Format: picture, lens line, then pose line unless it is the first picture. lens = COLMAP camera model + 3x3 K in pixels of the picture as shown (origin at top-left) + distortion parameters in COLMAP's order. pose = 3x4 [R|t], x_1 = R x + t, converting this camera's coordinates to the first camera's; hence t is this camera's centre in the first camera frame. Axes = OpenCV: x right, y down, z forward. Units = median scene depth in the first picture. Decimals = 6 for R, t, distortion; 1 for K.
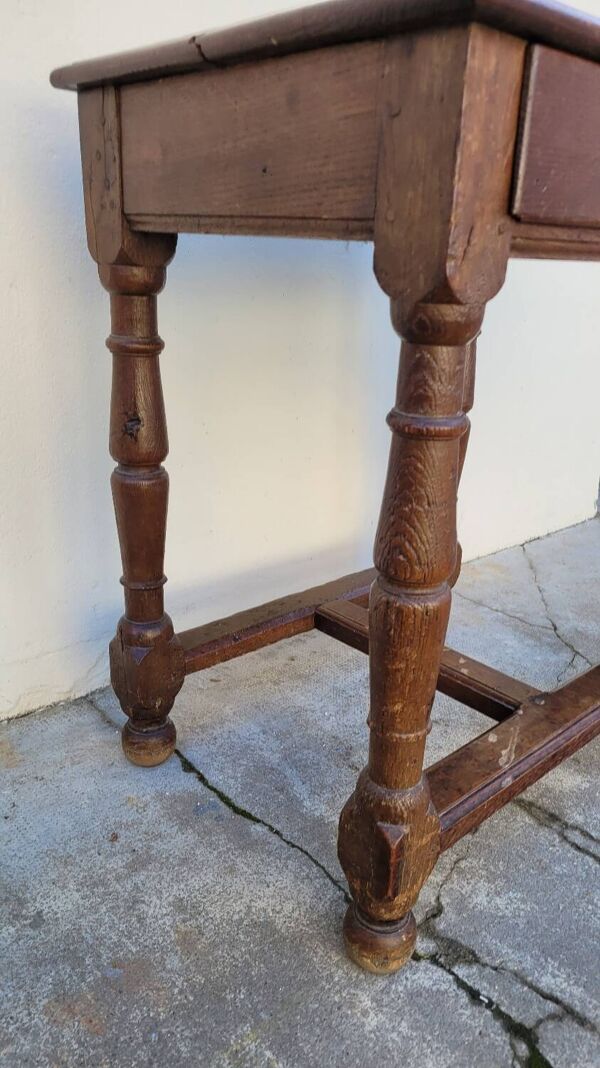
lens RADIAL K [[817.4, 0, 301.6], [0, 817.4, 534.3], [0, 0, 1]] dist [0.034631, -0.001150]
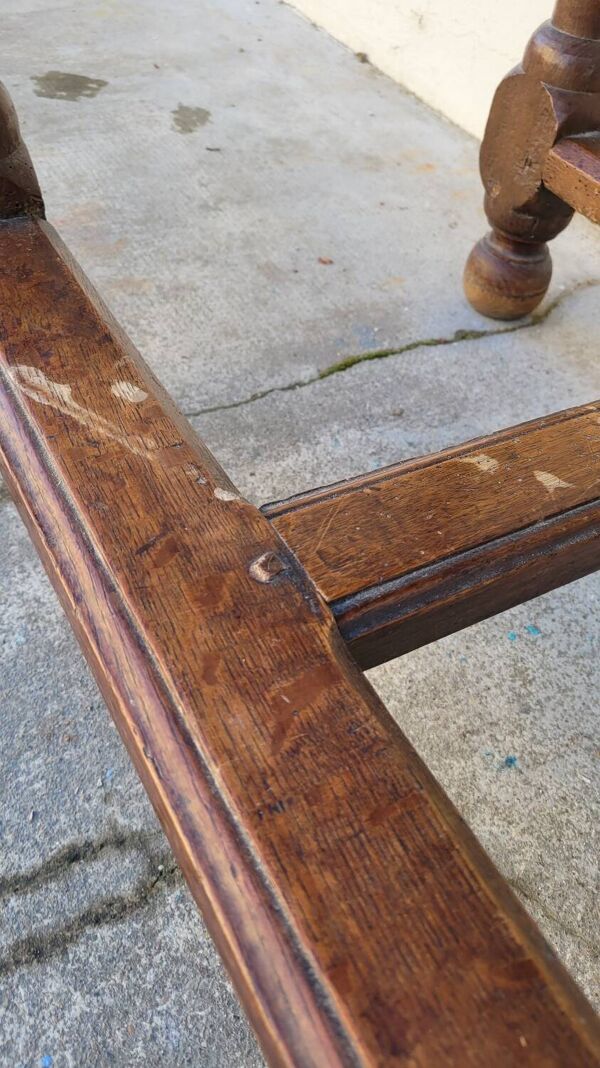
lens RADIAL K [[817.4, 0, 302.4], [0, 817.4, 531.0], [0, 0, 1]] dist [0.034631, -0.001150]
pose [[-0.224736, 0.667573, -0.709817, 0.501973], [-0.439027, 0.580956, 0.685380, 0.002691], [0.869914, 0.465658, 0.162521, 1.015105]]
